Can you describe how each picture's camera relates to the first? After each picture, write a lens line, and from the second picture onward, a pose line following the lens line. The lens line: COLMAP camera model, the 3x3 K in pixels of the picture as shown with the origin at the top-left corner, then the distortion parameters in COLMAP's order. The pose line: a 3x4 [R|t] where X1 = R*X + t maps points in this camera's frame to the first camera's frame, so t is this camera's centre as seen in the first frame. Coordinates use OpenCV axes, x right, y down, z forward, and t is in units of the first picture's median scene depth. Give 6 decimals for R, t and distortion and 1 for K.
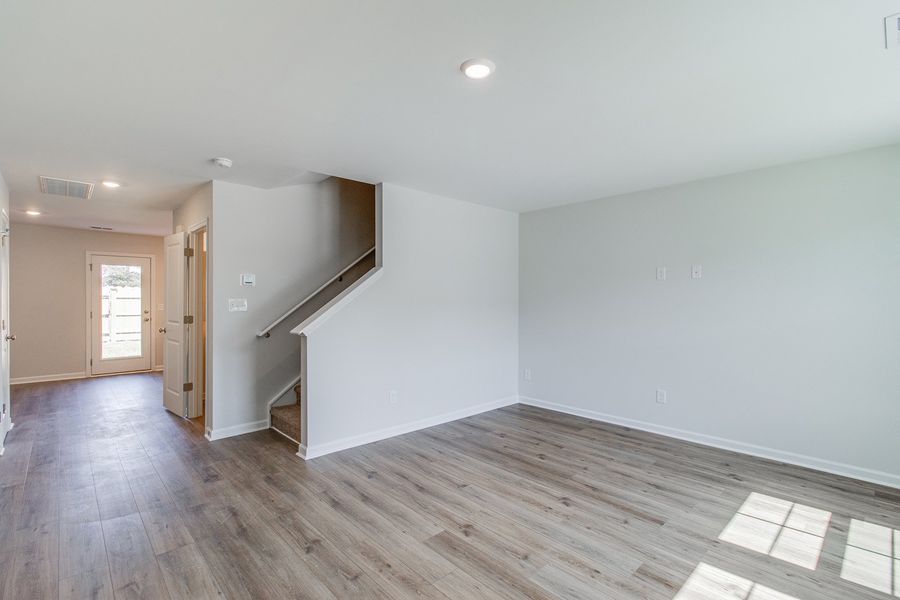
lens RADIAL K [[419.9, 0, 454.3], [0, 419.9, 293.9], [0, 0, 1]] dist [0.002297, -0.000156]
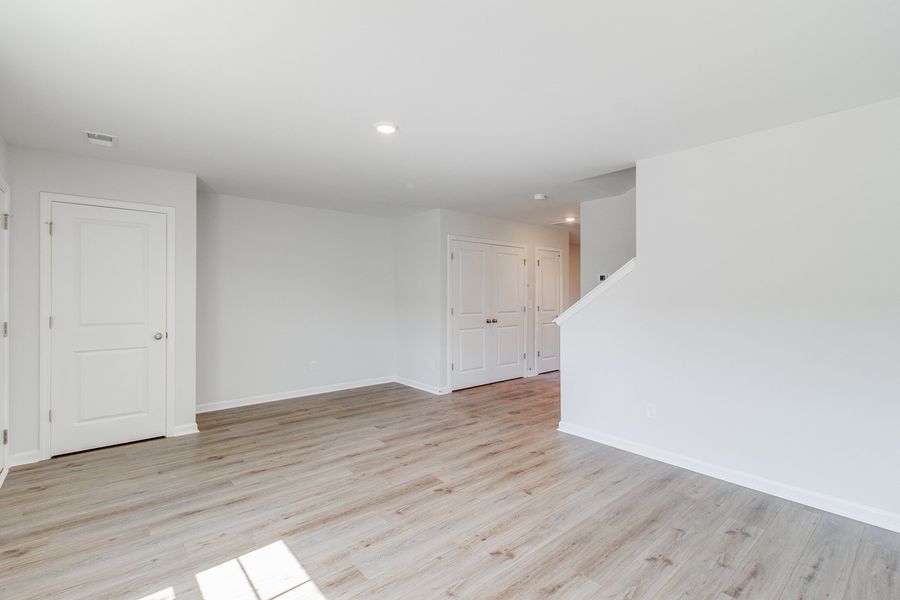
lens RADIAL K [[411.2, 0, 450.0], [0, 411.2, 300.0], [0, 0, 1]] dist [0.000115, -0.000171]
pose [[-0.051037, 0.011832, -0.998627, 0.965189], [0.007652, 0.999905, 0.011457, 0.012218], [0.998667, -0.007057, -0.051123, 0.889418]]
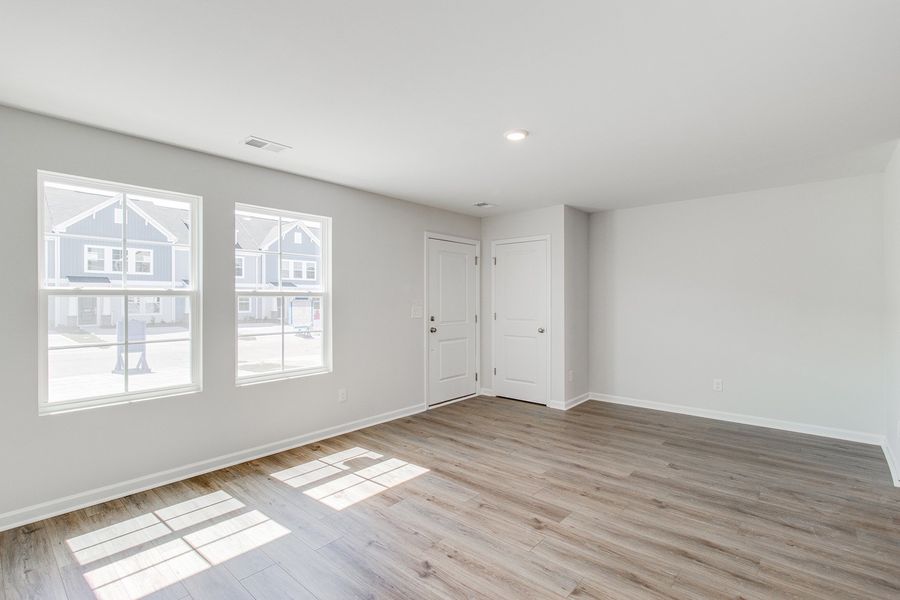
lens RADIAL K [[419.9, 0, 454.3], [0, 419.9, 293.9], [0, 0, 1]] dist [0.002297, -0.000156]
pose [[-0.995693, -0.001350, -0.092705, 0.267918], [0.000988, 0.999683, -0.025171, 0.028121], [0.092710, -0.025155, -0.995375, 1.646665]]
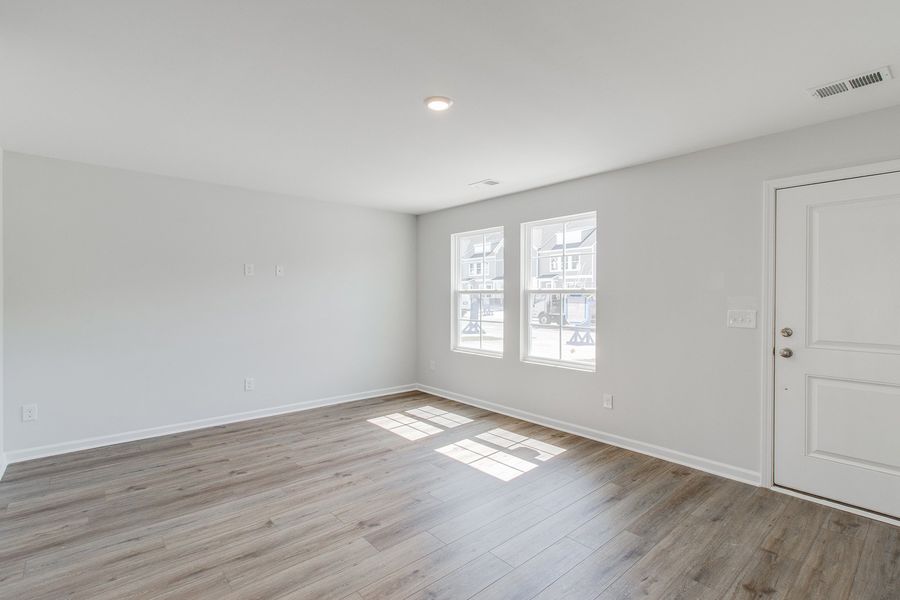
lens RADIAL K [[419.9, 0, 454.3], [0, 419.9, 293.9], [0, 0, 1]] dist [0.002297, -0.000156]
pose [[0.031401, 0.001886, 0.999505, -0.788992], [-0.015413, 0.999880, -0.001402, 0.011689], [-0.999388, -0.015361, 0.031426, 0.636290]]
